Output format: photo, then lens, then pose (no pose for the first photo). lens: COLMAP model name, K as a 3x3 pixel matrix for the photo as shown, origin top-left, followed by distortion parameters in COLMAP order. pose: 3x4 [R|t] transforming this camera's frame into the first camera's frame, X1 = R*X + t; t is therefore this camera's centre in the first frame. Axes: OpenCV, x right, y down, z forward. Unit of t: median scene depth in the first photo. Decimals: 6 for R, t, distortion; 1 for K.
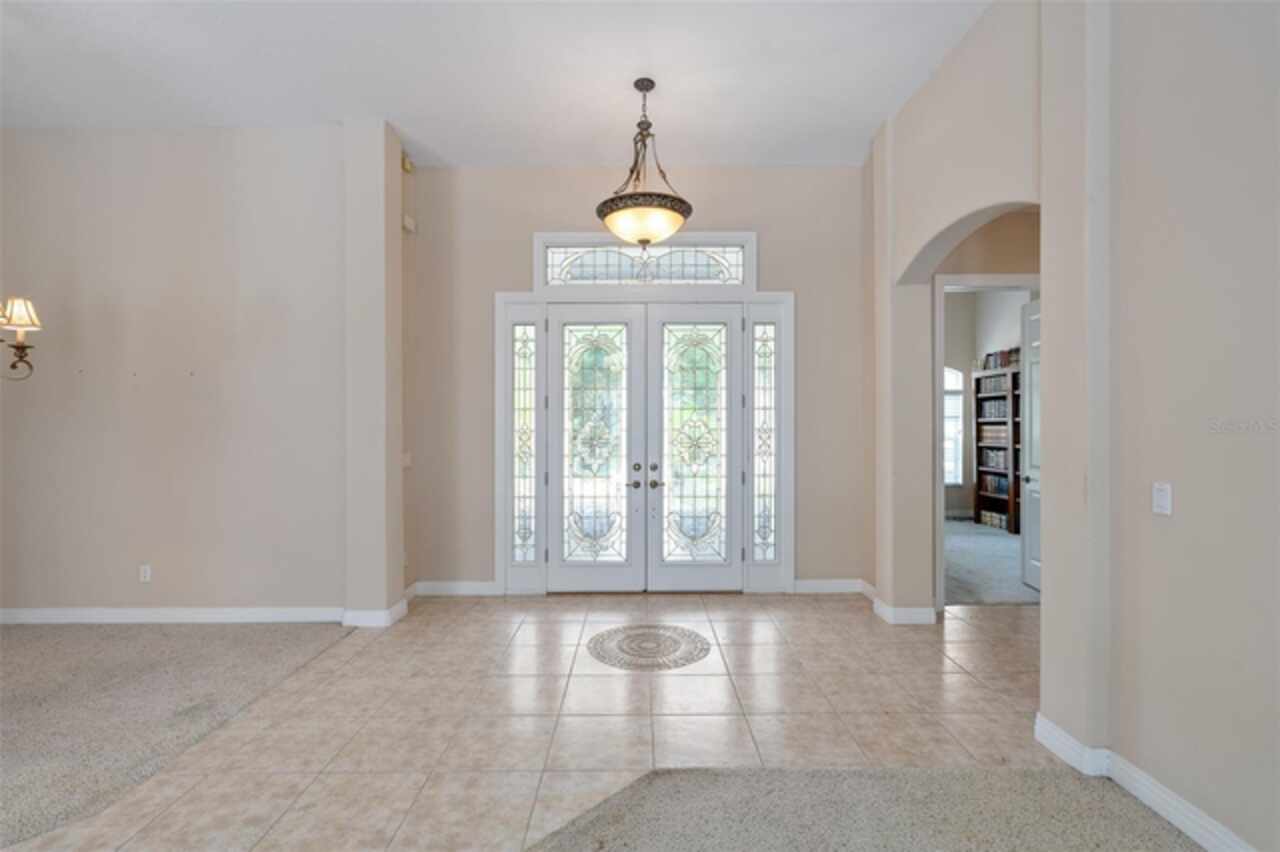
lens RADIAL K [[582.2, 0, 637.7], [0, 582.2, 428.2], [0, 0, 1]] dist [-0.001724, 0.001169]
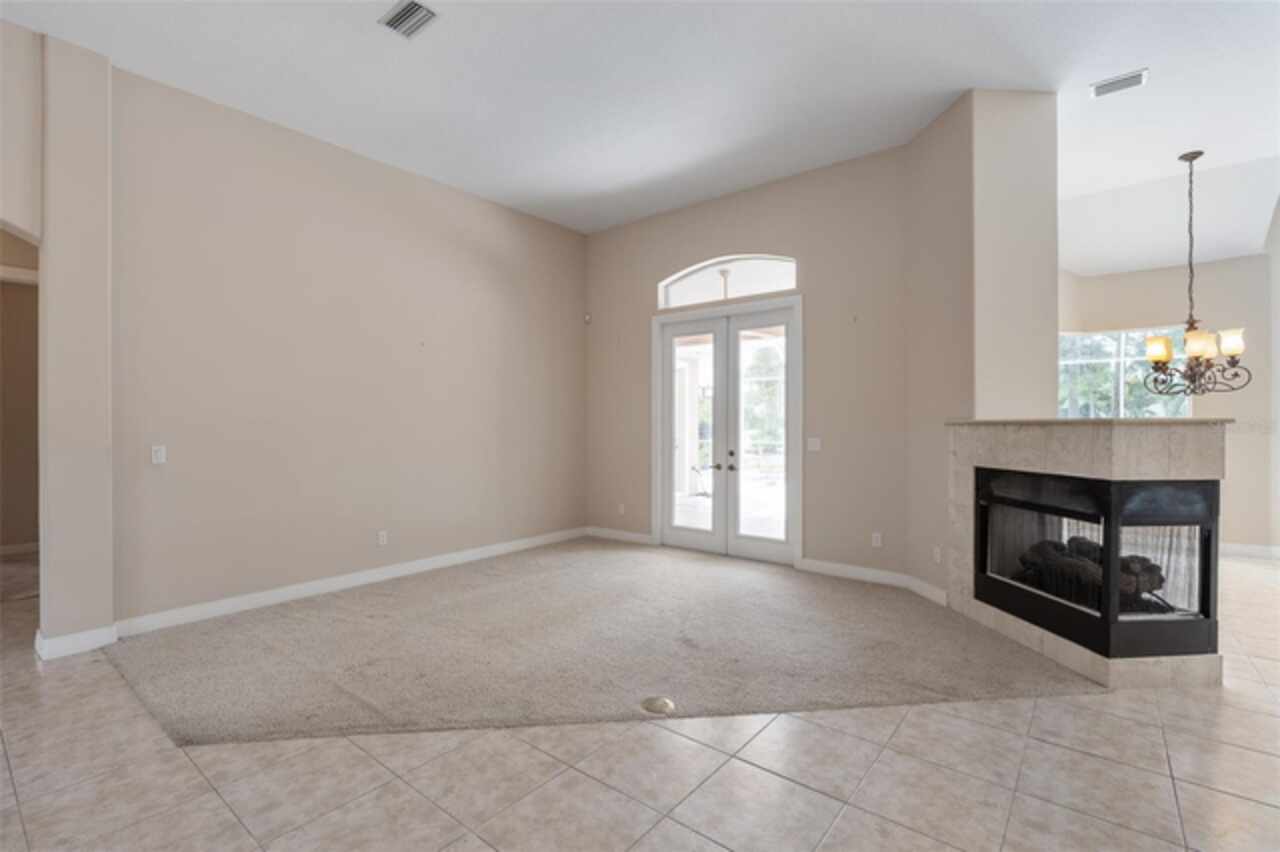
lens RADIAL K [[582.2, 0, 643.2], [0, 582.2, 426.3], [0, 0, 1]] dist [-0.001724, 0.001169]
pose [[-0.782503, 0.001548, 0.622645, -1.296580], [0.000304, 0.999998, -0.002103, 0.030294], [-0.622646, -0.001457, -0.782502, 1.347835]]
